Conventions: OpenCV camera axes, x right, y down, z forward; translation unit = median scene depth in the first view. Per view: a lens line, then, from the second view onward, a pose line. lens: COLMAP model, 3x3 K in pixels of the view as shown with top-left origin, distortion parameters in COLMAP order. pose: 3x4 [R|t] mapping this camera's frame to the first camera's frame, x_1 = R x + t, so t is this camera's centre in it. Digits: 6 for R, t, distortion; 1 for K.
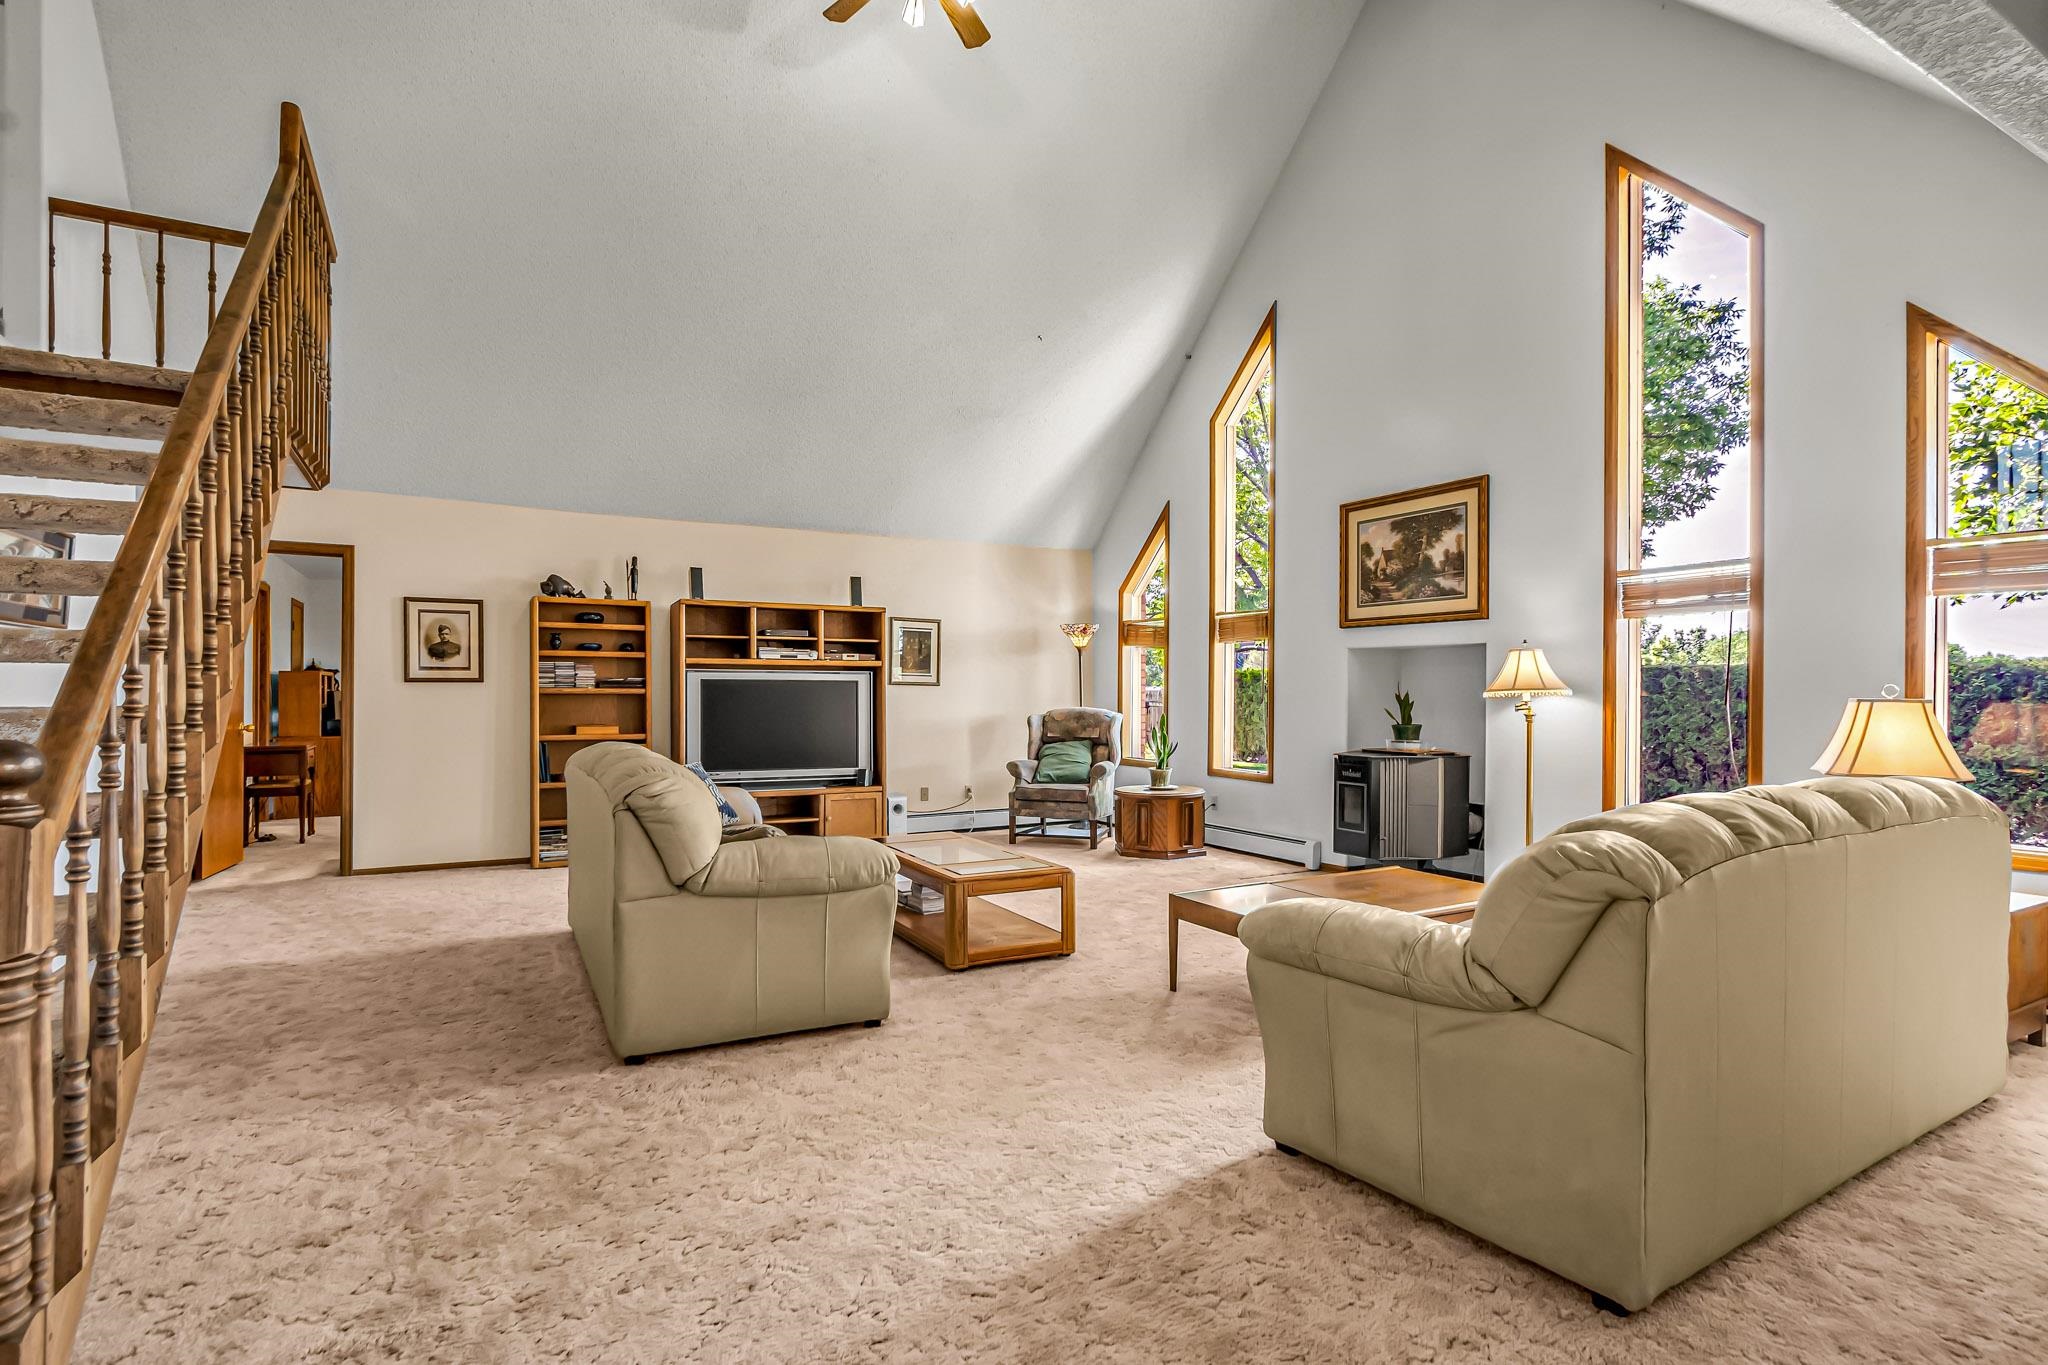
lens RADIAL K [[985.6, 0, 1030.2], [0, 985.6, 693.4], [0, 0, 1]] dist [-0.003943, -0.001350]
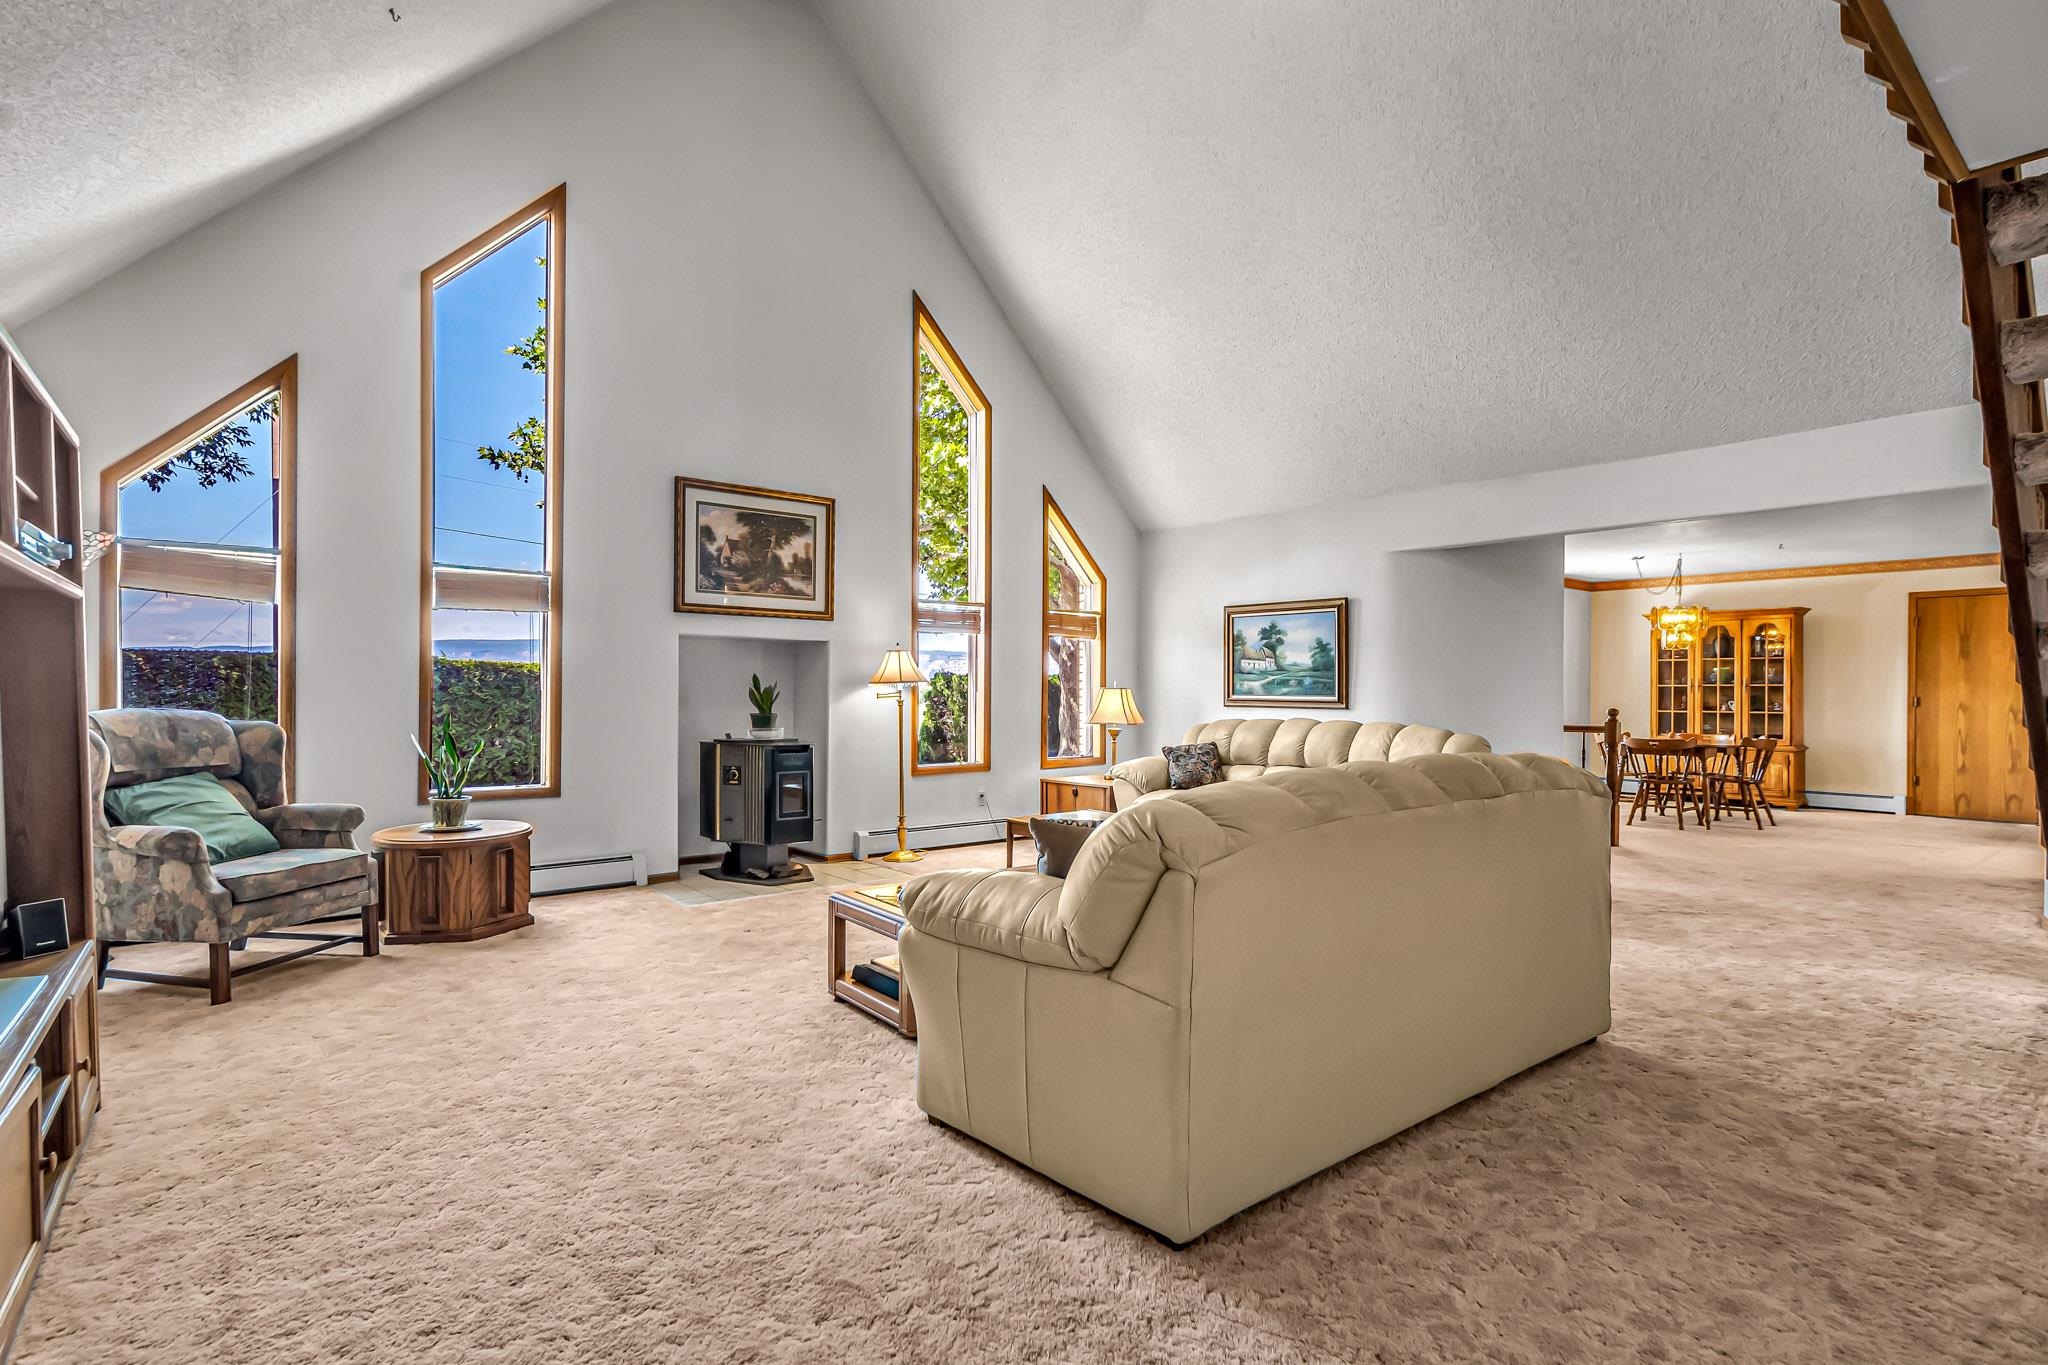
lens RADIAL K [[985.6, 0, 1016.6], [0, 985.6, 683.8], [0, 0, 1]] dist [-0.003943, -0.001350]
pose [[-0.165054, 0.004517, 0.986274, -0.682758], [-0.000990, 0.999988, -0.004745, 0.004679], [-0.986284, -0.001760, -0.165048, 0.906324]]
